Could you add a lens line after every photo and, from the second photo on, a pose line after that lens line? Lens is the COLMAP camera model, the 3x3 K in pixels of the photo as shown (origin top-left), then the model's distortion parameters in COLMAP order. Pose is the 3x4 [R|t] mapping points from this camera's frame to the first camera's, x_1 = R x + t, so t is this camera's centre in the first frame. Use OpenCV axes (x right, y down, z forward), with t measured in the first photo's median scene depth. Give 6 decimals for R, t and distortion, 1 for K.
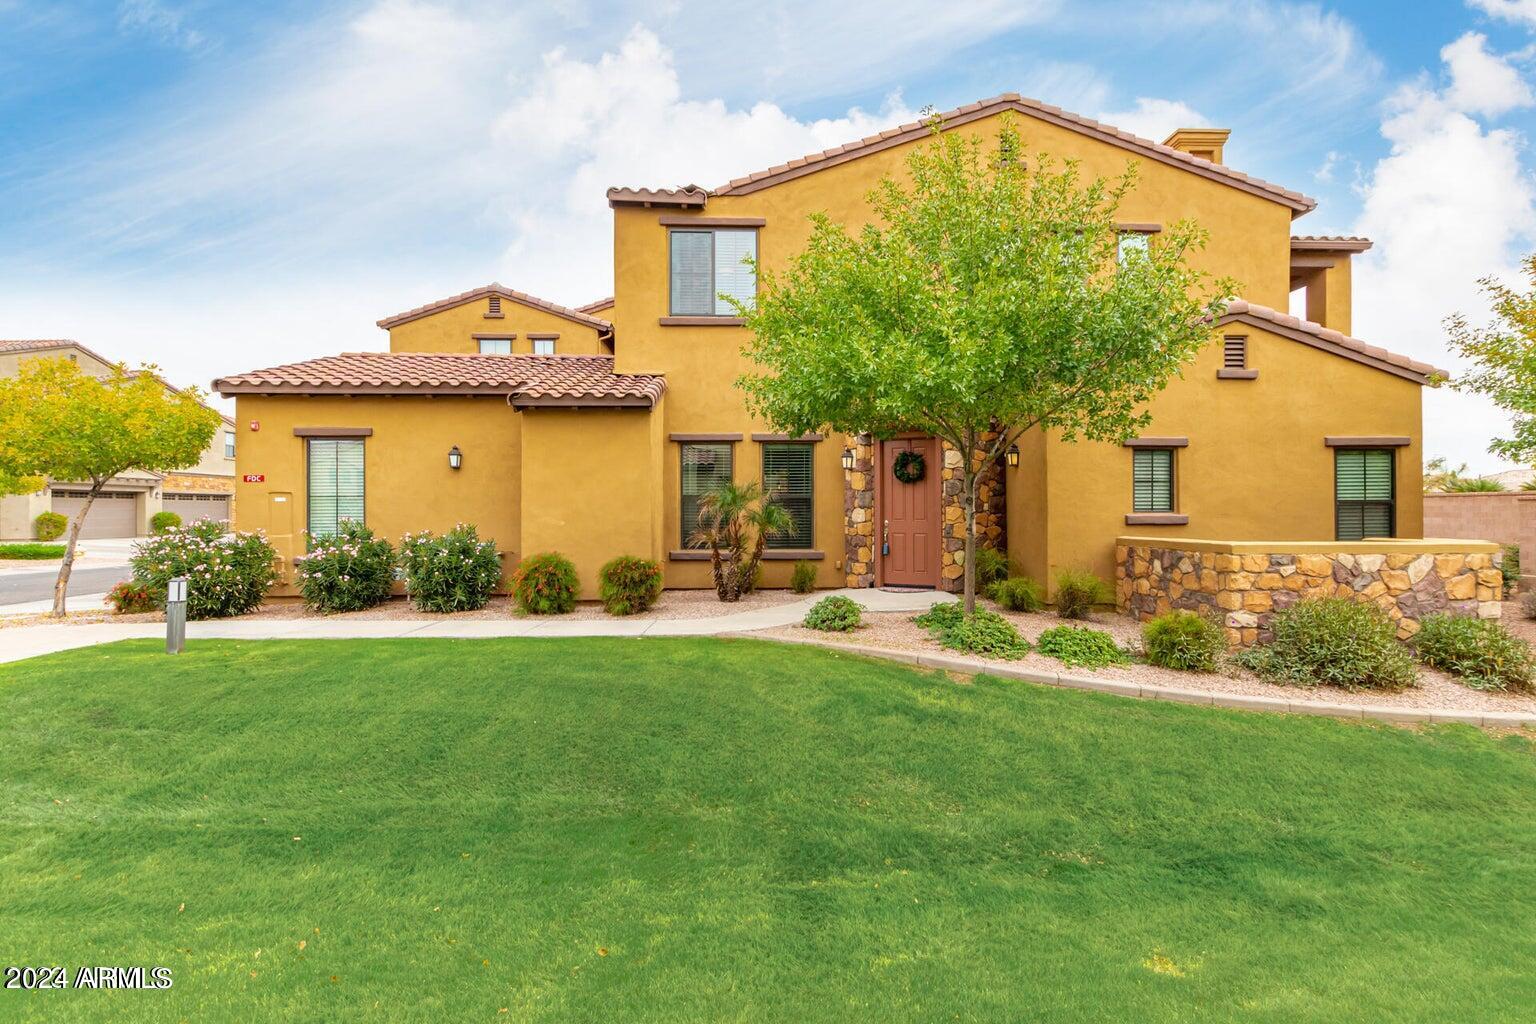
lens RADIAL K [[710.1, 0, 768.5], [0, 710.1, 511.6], [0, 0, 1]] dist [0.004649, 0.000138]
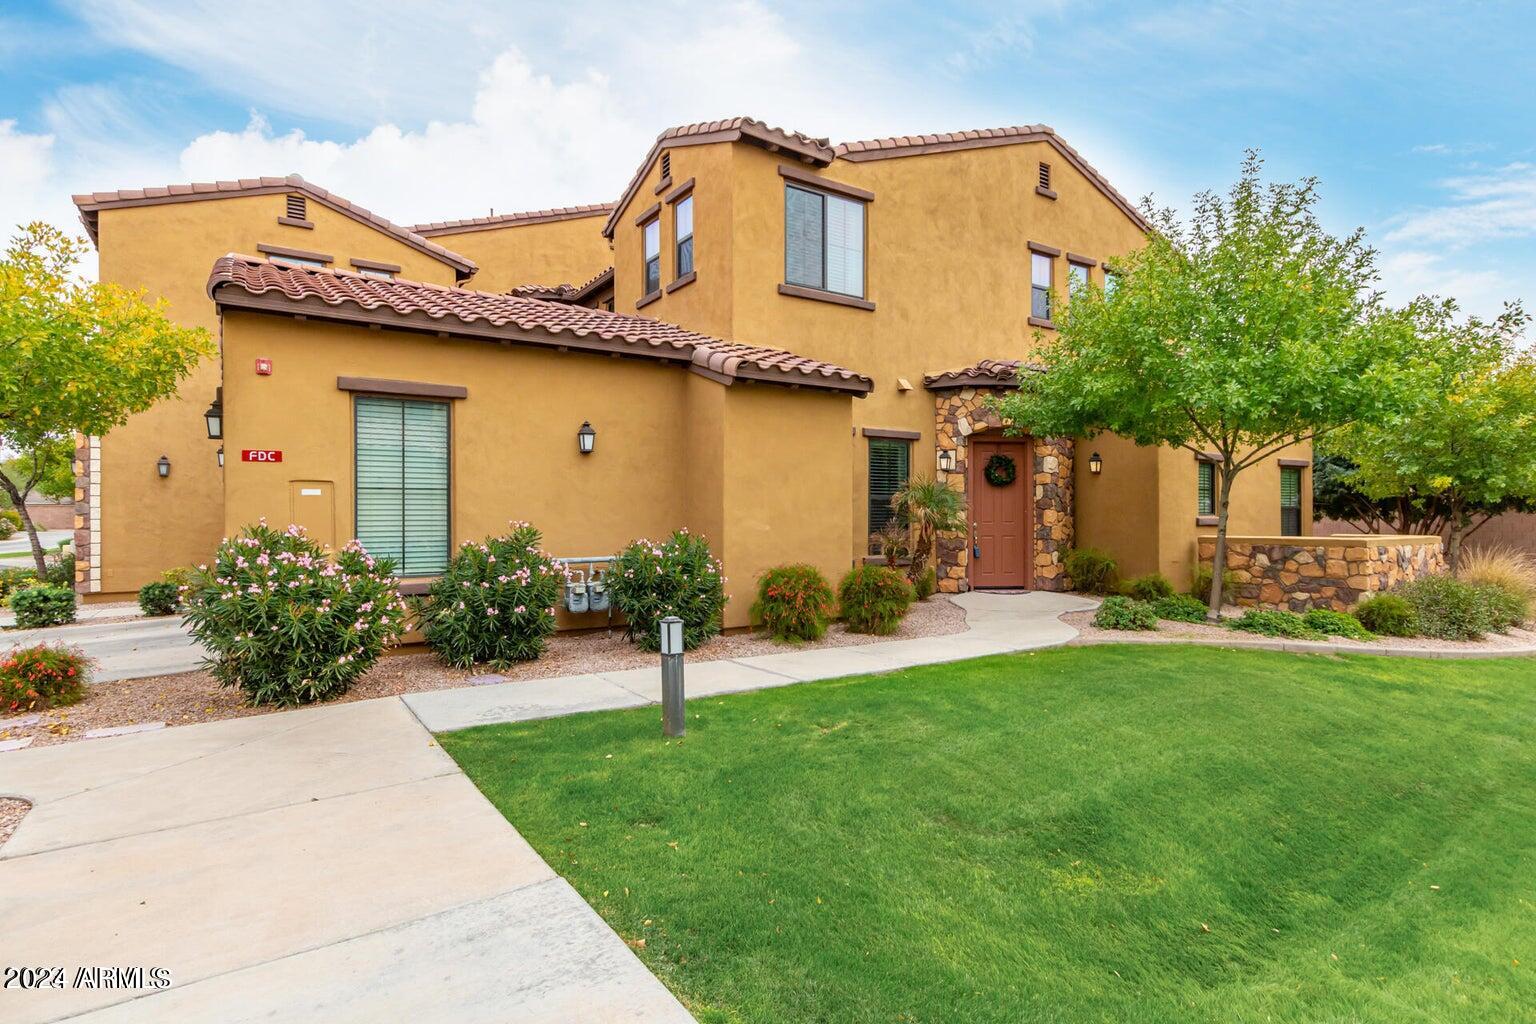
lens RADIAL K [[785.1, 0, 768.3], [0, 785.1, 514.3], [0, 0, 1]] dist [0.002321, 0.000490]
pose [[0.852473, 0.001947, 0.522768, -0.666006], [-0.002557, 0.999997, 0.000445, 0.000355], [-0.522765, -0.001716, 0.852475, 0.214678]]
